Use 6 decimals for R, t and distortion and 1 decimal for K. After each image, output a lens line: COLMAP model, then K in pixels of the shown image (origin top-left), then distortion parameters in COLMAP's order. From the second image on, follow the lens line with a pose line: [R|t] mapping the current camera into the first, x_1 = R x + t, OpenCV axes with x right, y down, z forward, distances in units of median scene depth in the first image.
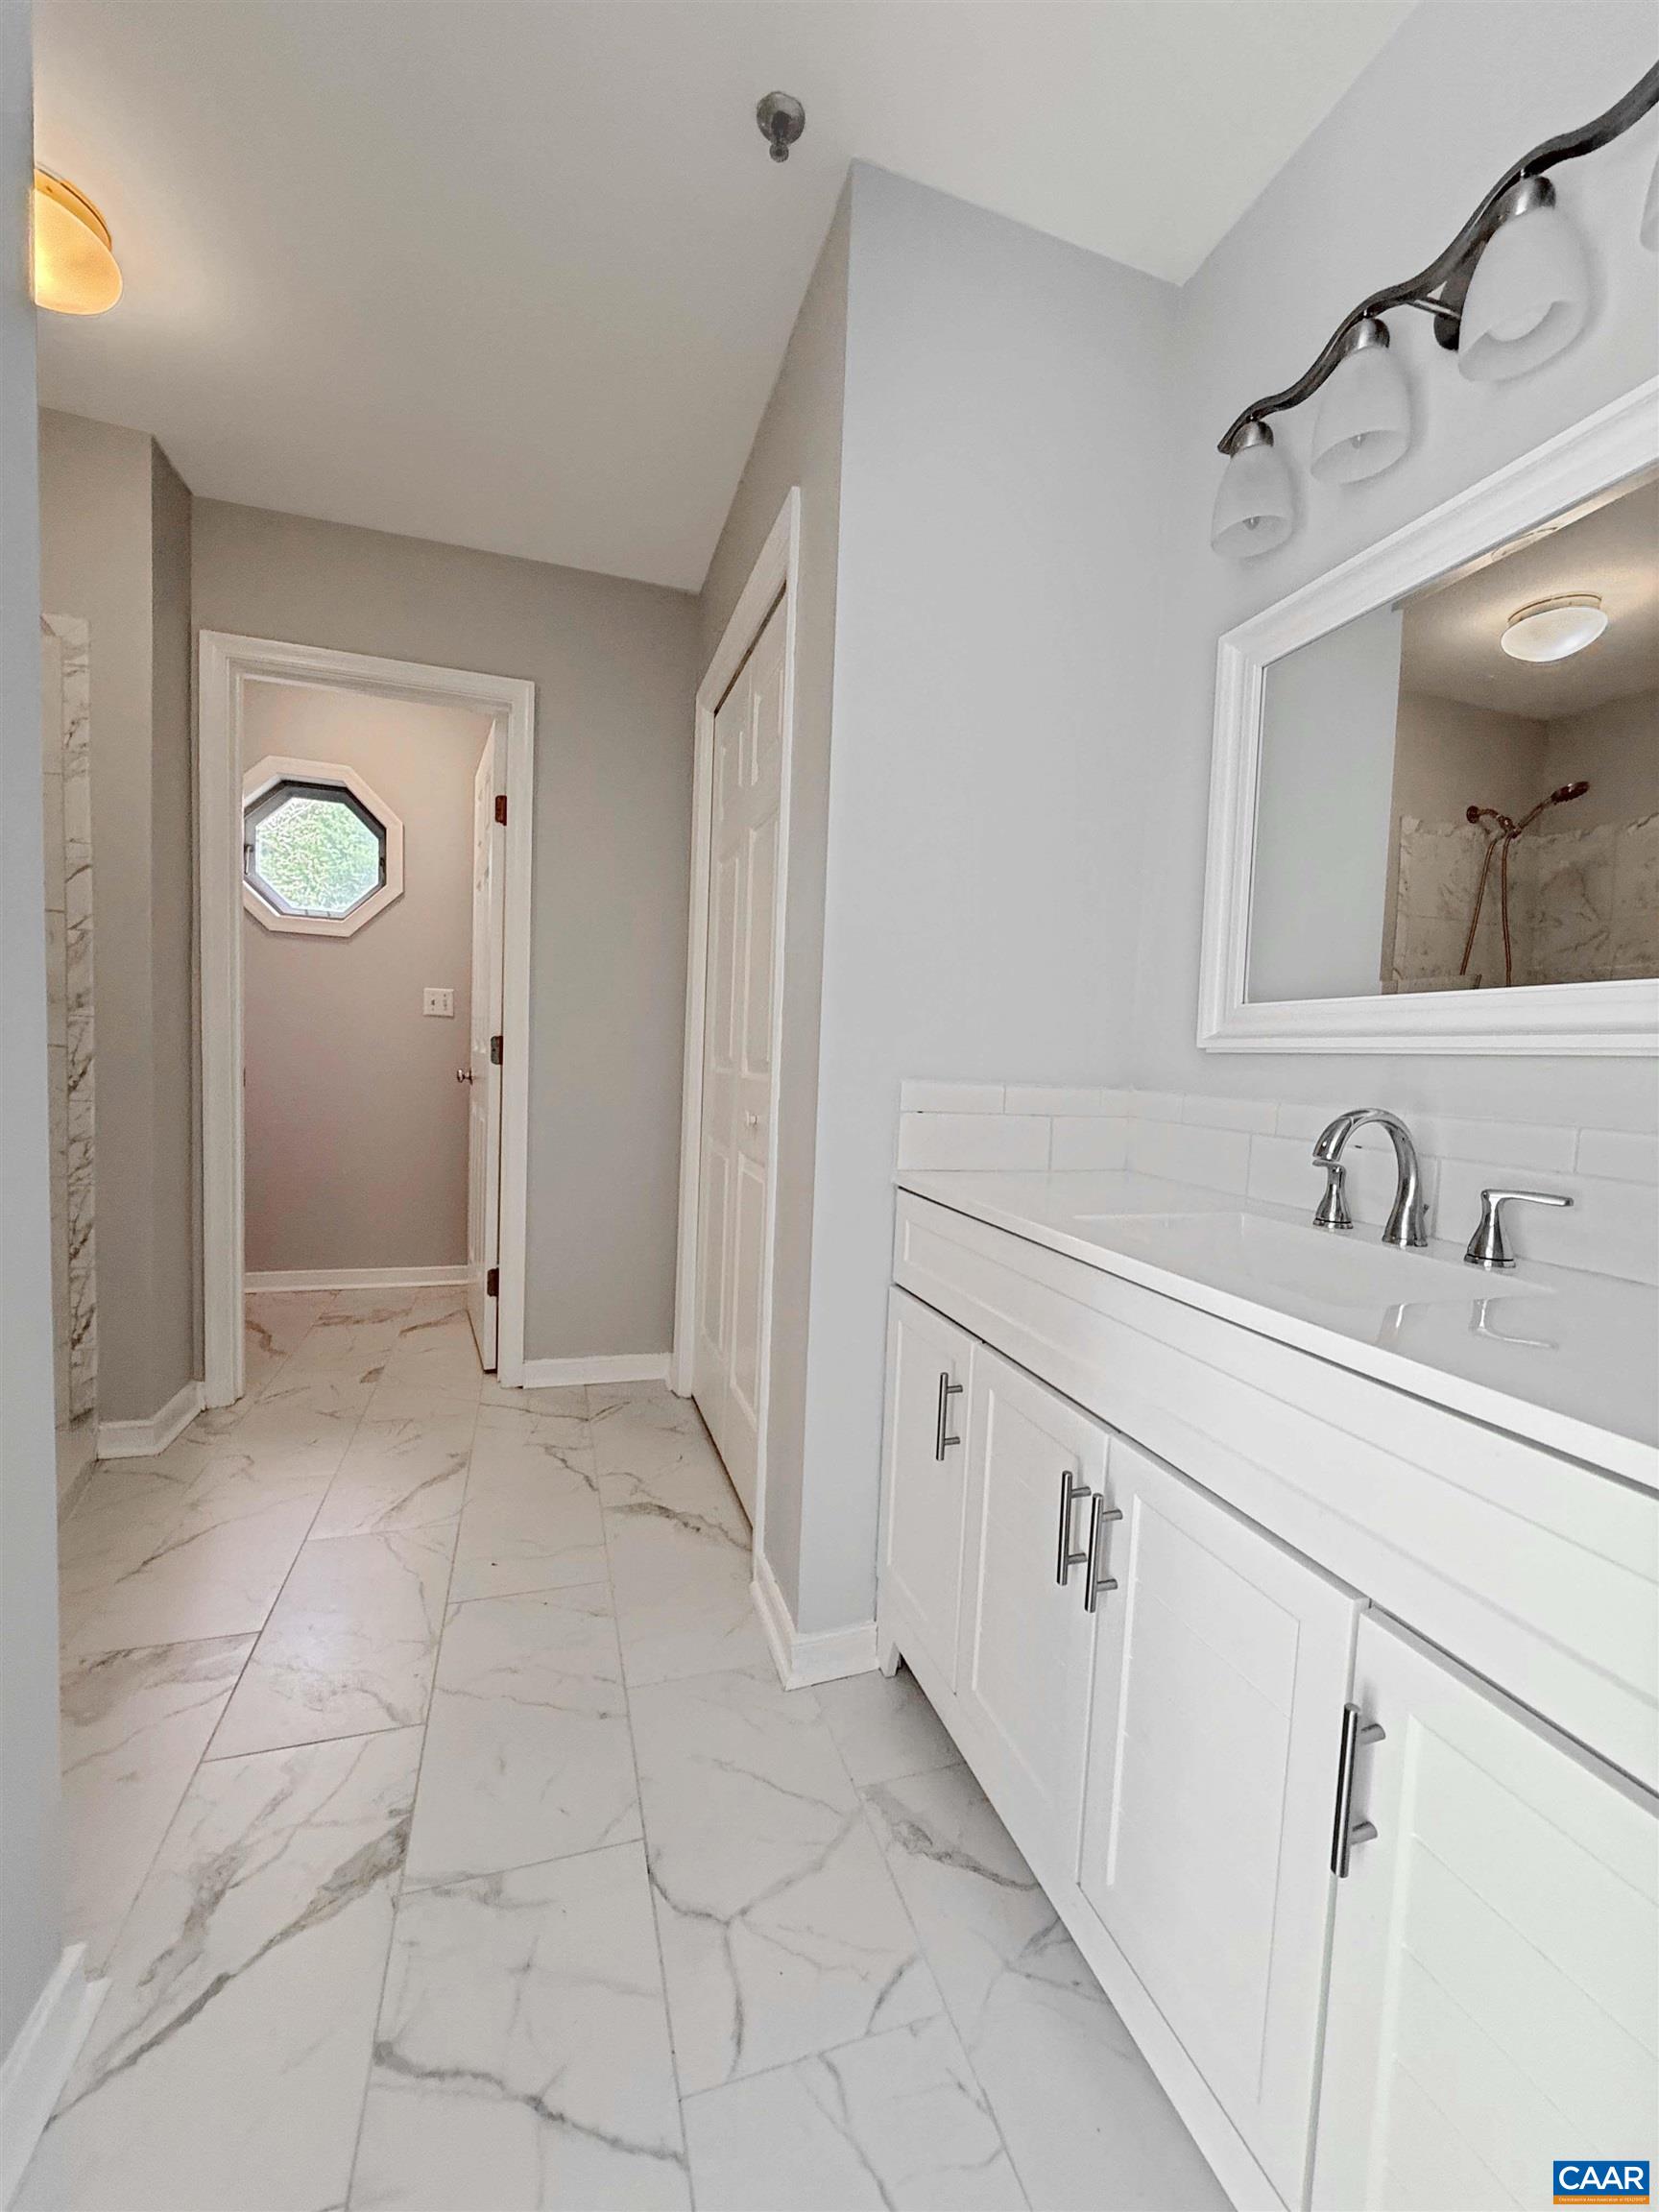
lens RADIAL K [[882.2, 0, 829.5], [0, 882.2, 1106.0], [0, 0, 1]] dist [0.000318, 0.000371]
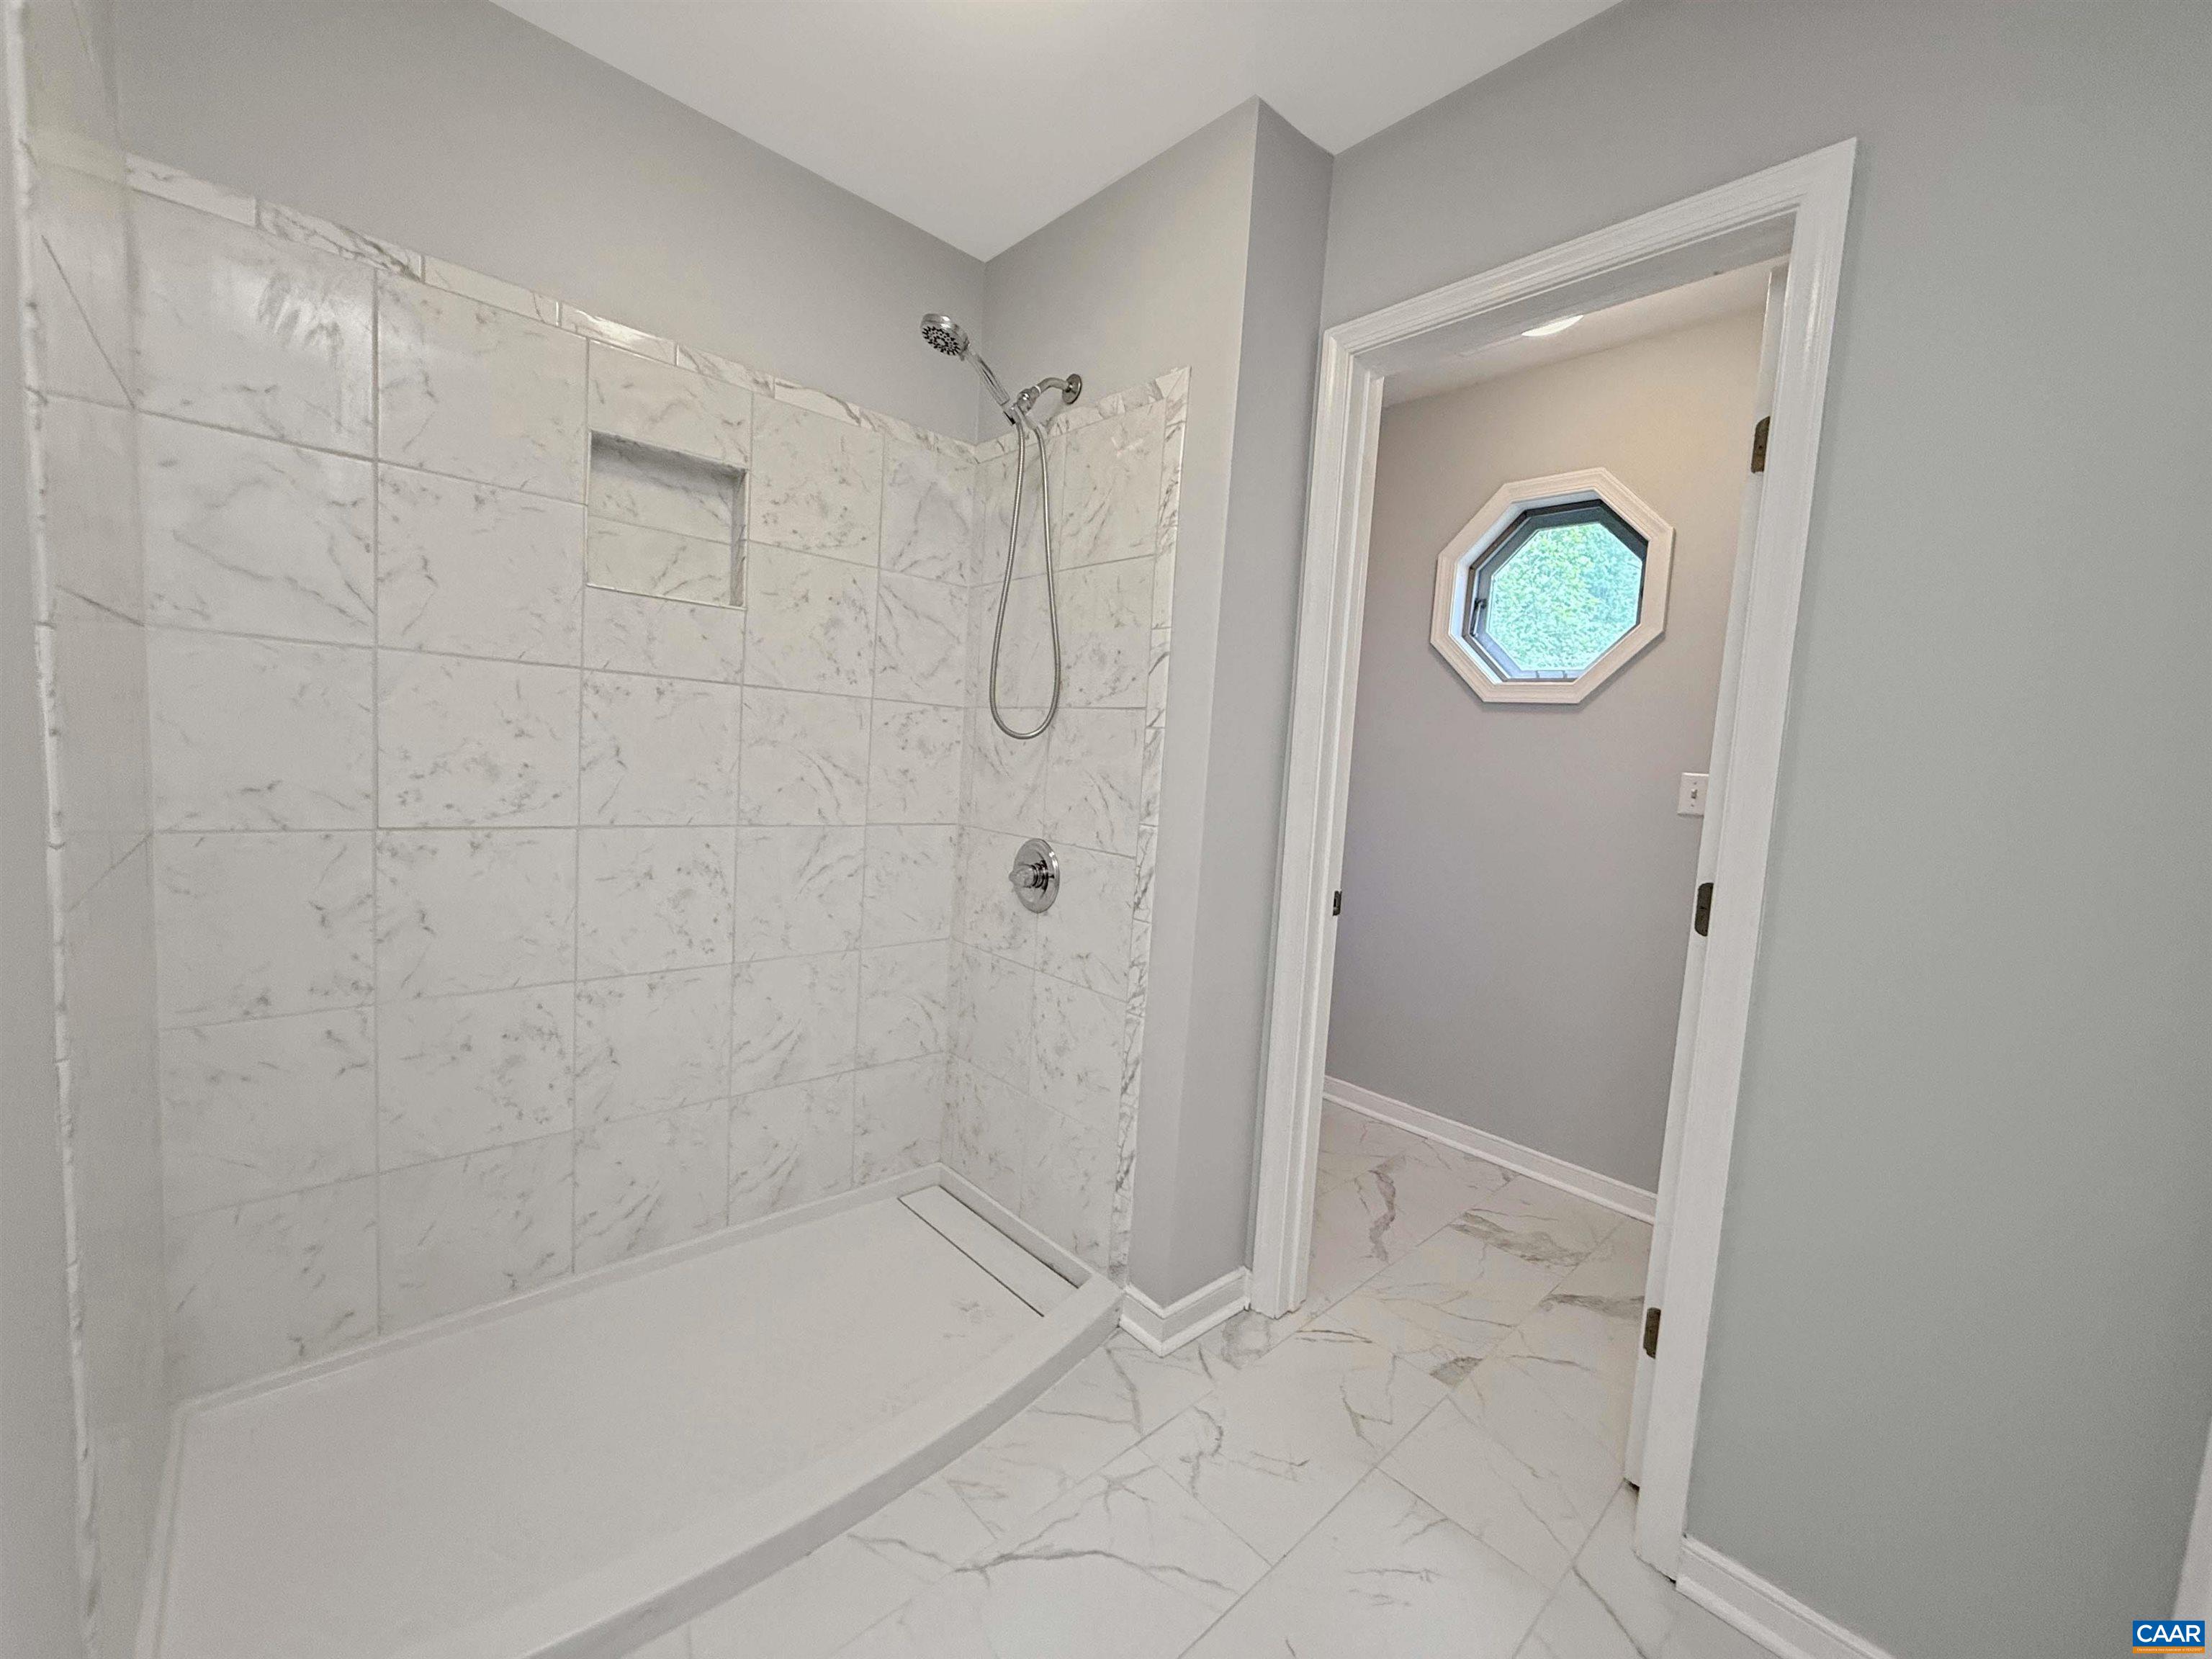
lens RADIAL K [[882.2, 0, 1102.9], [0, 882.2, 829.2], [0, 0, 1]] dist [0.000318, 0.000371]
pose [[0.417058, 0.065179, -0.906540, -0.063536], [-0.099071, 0.994742, 0.025942, -0.104275], [0.903464, 0.078992, 0.421323, 0.526617]]
